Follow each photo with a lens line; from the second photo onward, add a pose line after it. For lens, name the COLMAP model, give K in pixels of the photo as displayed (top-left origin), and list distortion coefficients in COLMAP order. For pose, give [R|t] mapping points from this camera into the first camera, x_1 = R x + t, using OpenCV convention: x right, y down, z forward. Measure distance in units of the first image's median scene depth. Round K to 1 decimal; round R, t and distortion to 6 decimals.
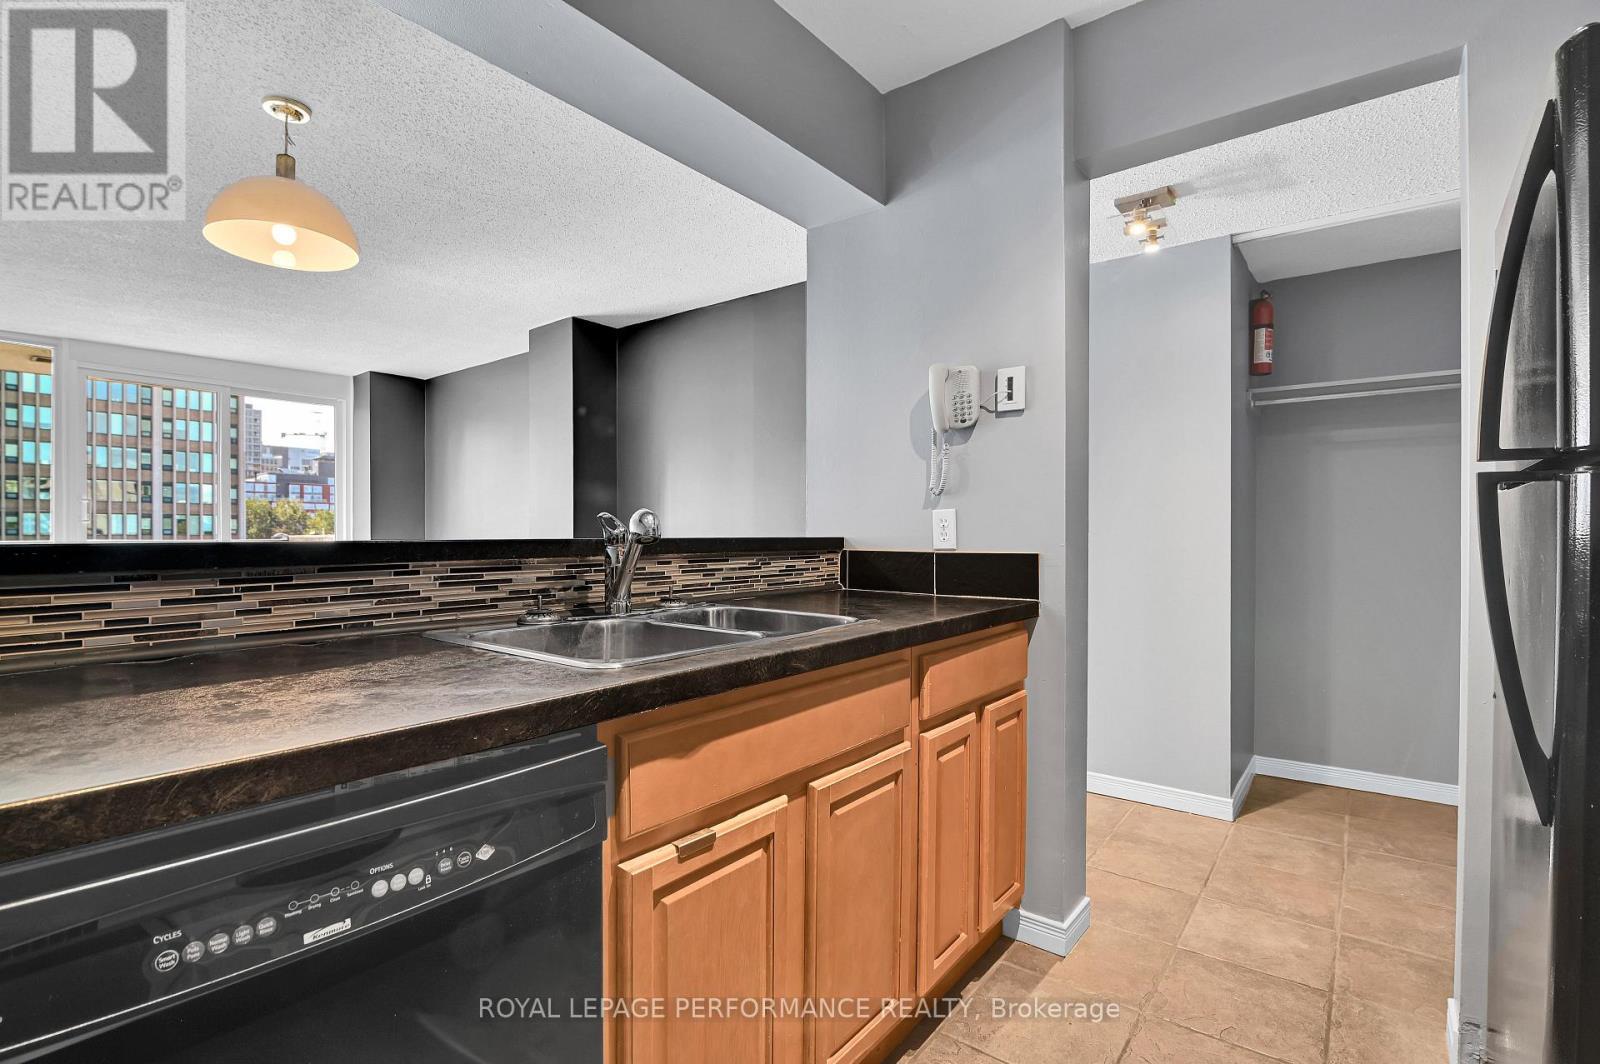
lens RADIAL K [[748.9, 0, 800.2], [0, 748.9, 531.1], [0, 0, 1]] dist [-0.013533, 0.000560]
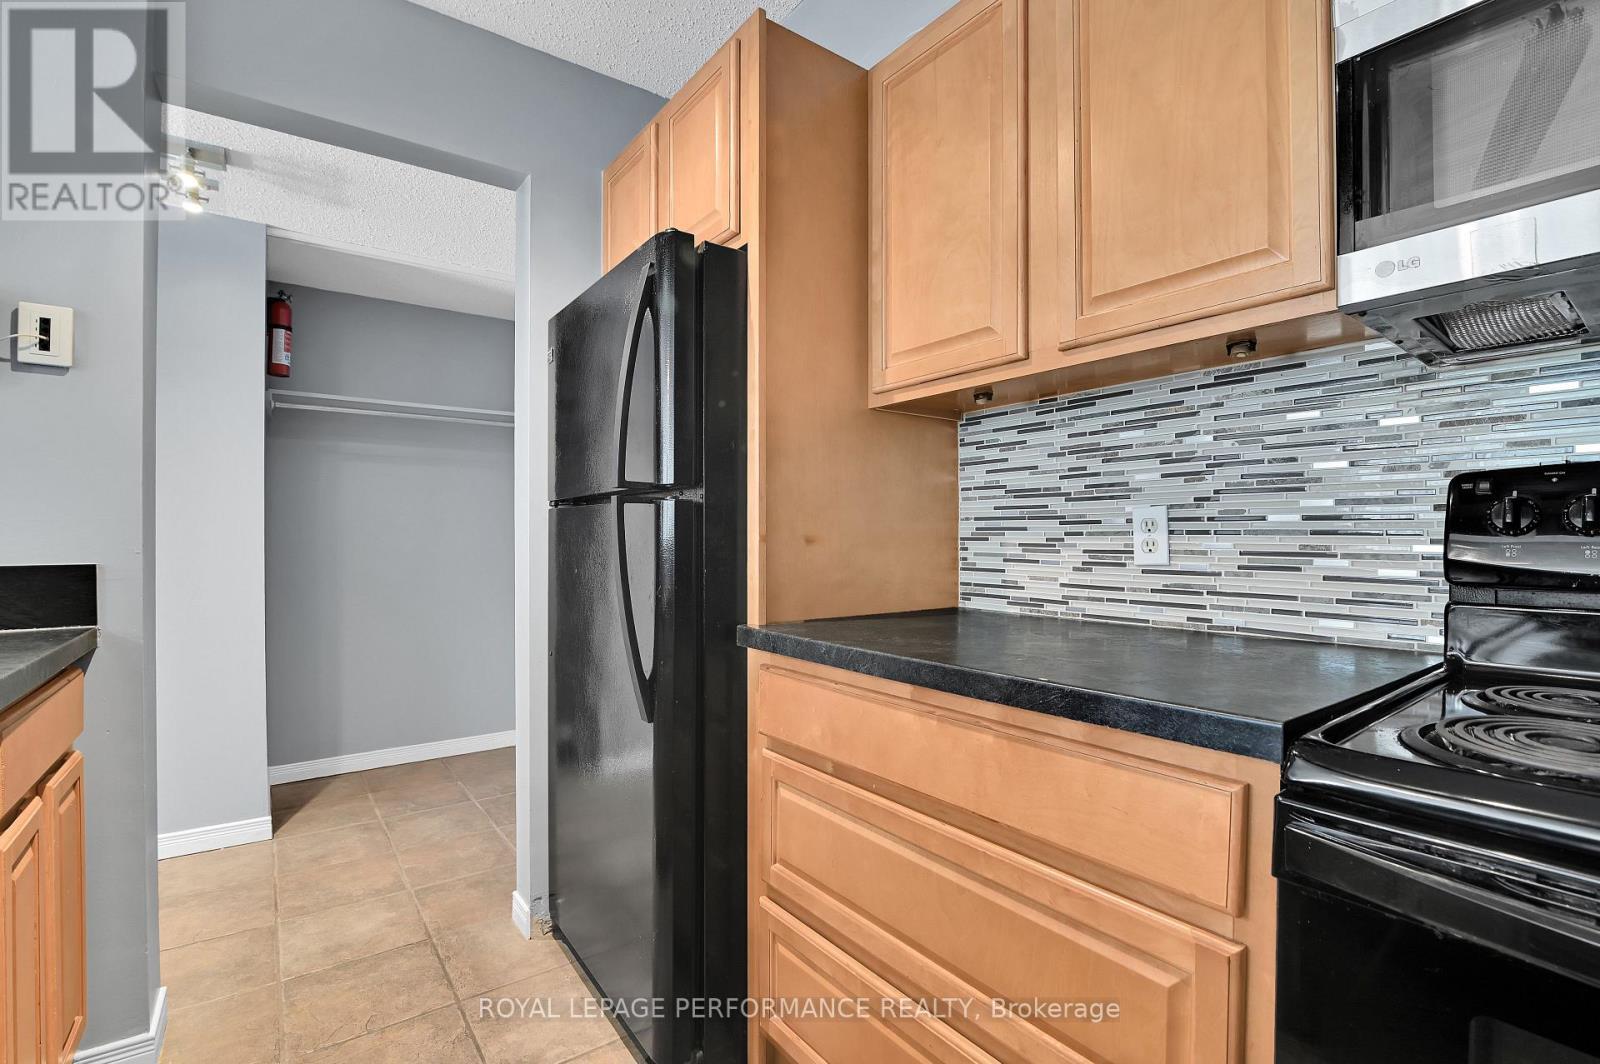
lens RADIAL K [[748.9, 0, 788.9], [0, 748.9, 532.2], [0, 0, 1]] dist [-0.013533, 0.000560]
pose [[0.273757, 0.006616, 0.961776, -0.146232], [-0.001910, 0.999978, -0.006336, 0.000882], [-0.961797, -0.000103, 0.273764, 0.091742]]
